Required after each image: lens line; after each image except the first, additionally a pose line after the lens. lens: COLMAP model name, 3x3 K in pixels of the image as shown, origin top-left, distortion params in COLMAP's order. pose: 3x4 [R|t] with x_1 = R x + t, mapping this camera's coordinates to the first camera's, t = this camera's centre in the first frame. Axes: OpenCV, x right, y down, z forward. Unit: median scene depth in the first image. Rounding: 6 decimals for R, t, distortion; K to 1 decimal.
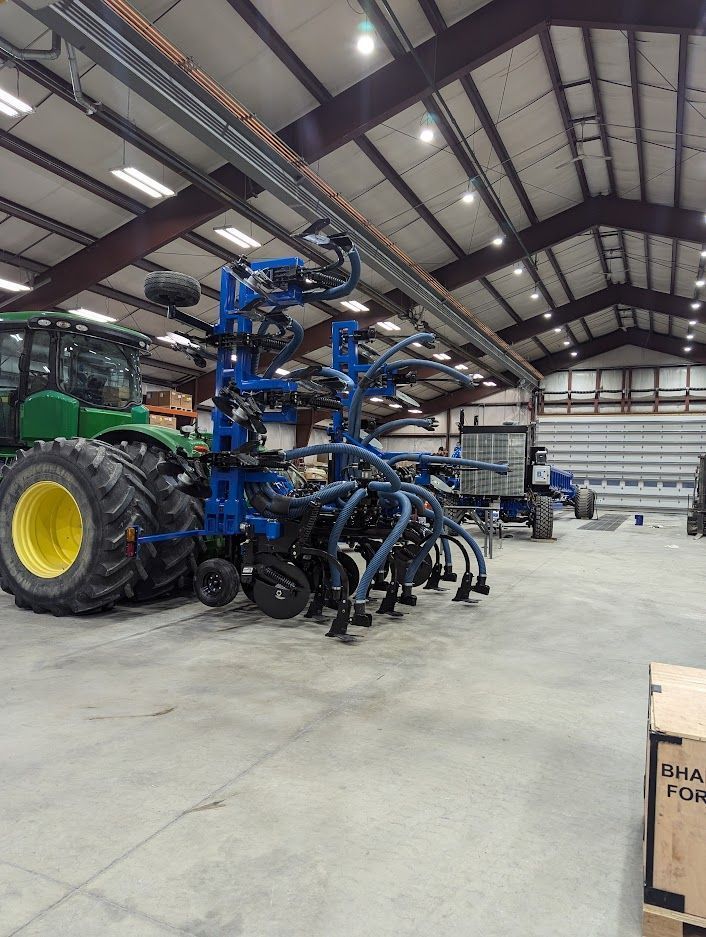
lens RADIAL K [[661.5, 0, 353.8], [0, 661.5, 472.2], [0, 0, 1]] dist [0.040425, 0.001716]
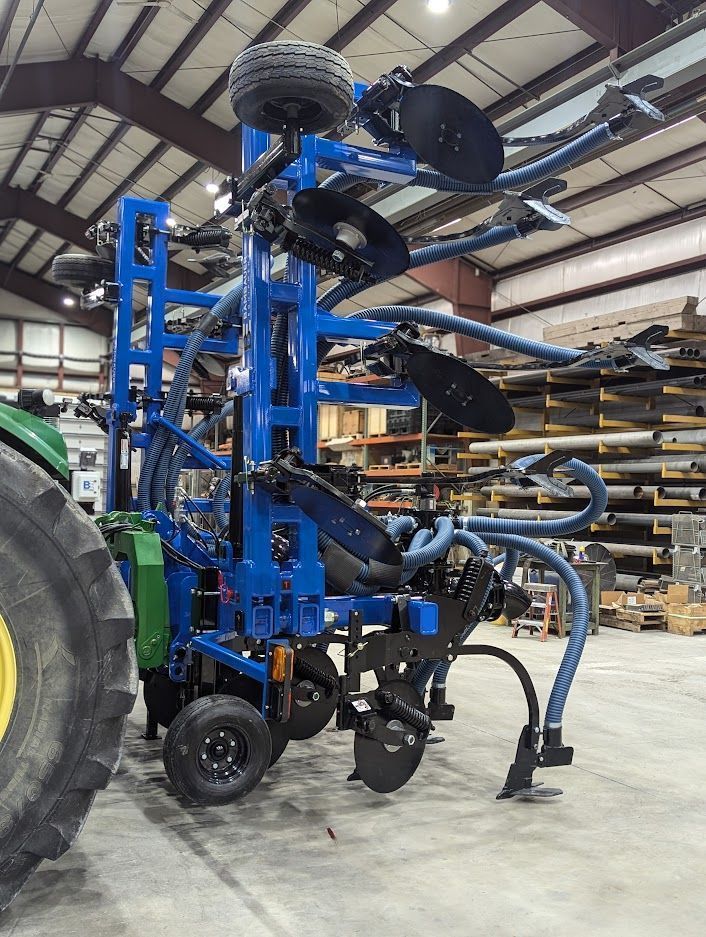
lens RADIAL K [[1013.1, 0, 352.7], [0, 1013.1, 467.5], [0, 0, 1]] dist [0.027394, 0.000000]
pose [[0.613604, 0.011197, 0.789535, -0.299048], [-0.008711, 0.999935, -0.007411, -0.008818], [-0.789566, -0.002330, 0.613661, 0.216868]]
